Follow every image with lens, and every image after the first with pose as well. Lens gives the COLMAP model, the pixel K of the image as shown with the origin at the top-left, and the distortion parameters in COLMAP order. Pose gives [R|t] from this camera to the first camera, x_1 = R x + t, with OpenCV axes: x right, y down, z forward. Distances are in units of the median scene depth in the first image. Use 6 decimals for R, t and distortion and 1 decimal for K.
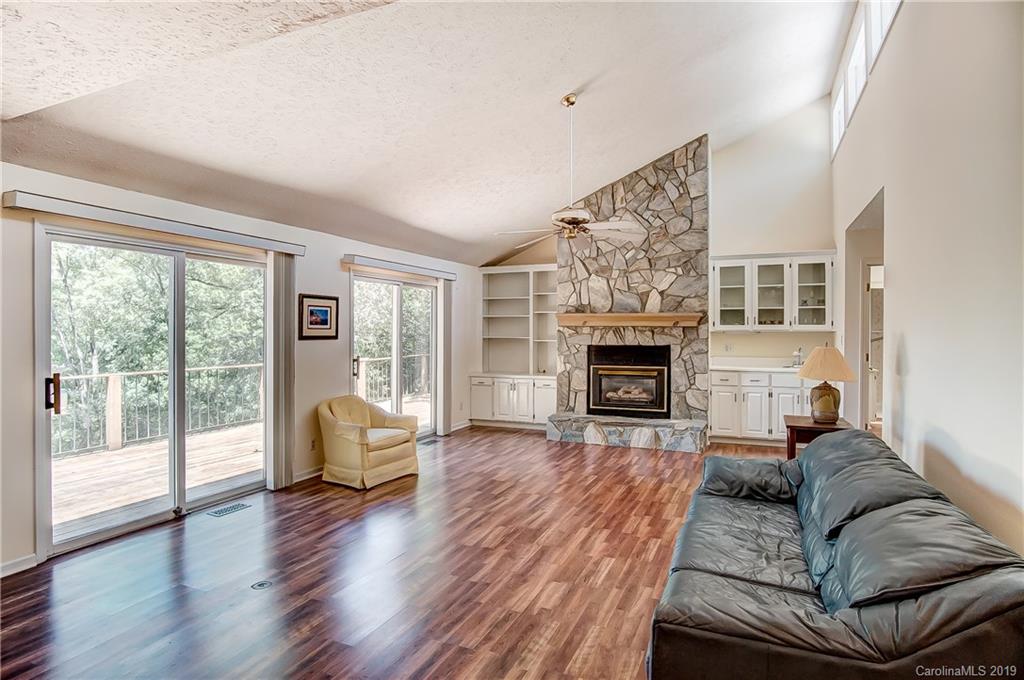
lens RADIAL K [[558.0, 0, 516.0], [0, 558.0, 332.6], [0, 0, 1]] dist [0.000849, 0.000029]
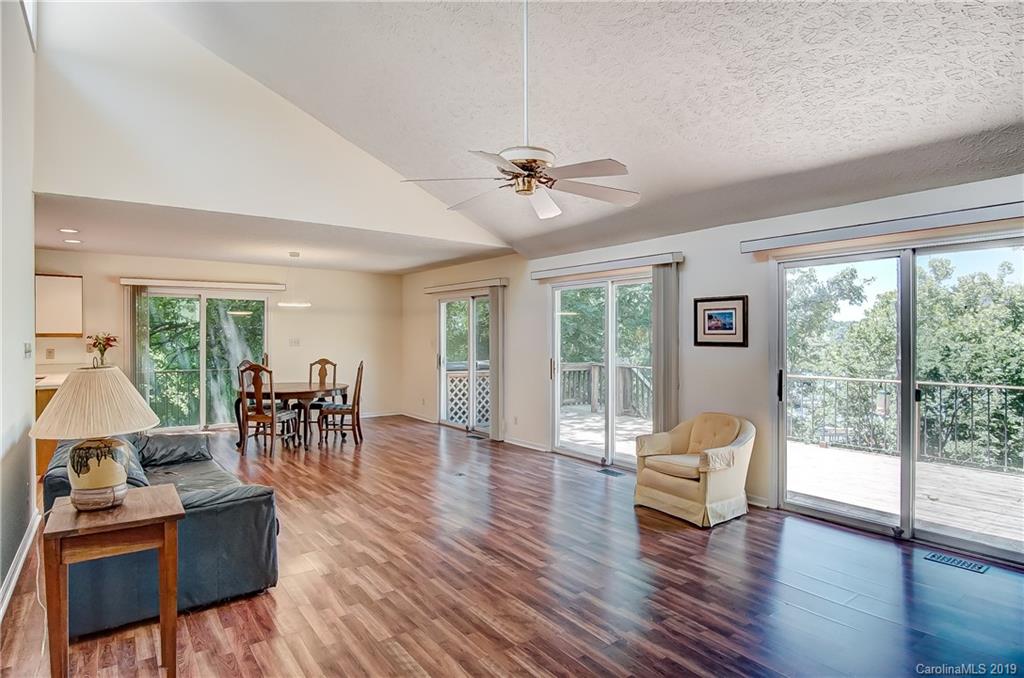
lens RADIAL K [[547.7, 0, 520.1], [0, 547.7, 340.2], [0, 0, 1]] dist [-0.027655, 0.000345]
pose [[-0.486435, 0.012164, -0.873632, 0.602804], [0.005041, 0.999926, 0.011116, -0.008982], [0.873702, 0.001003, -0.486461, 1.194060]]
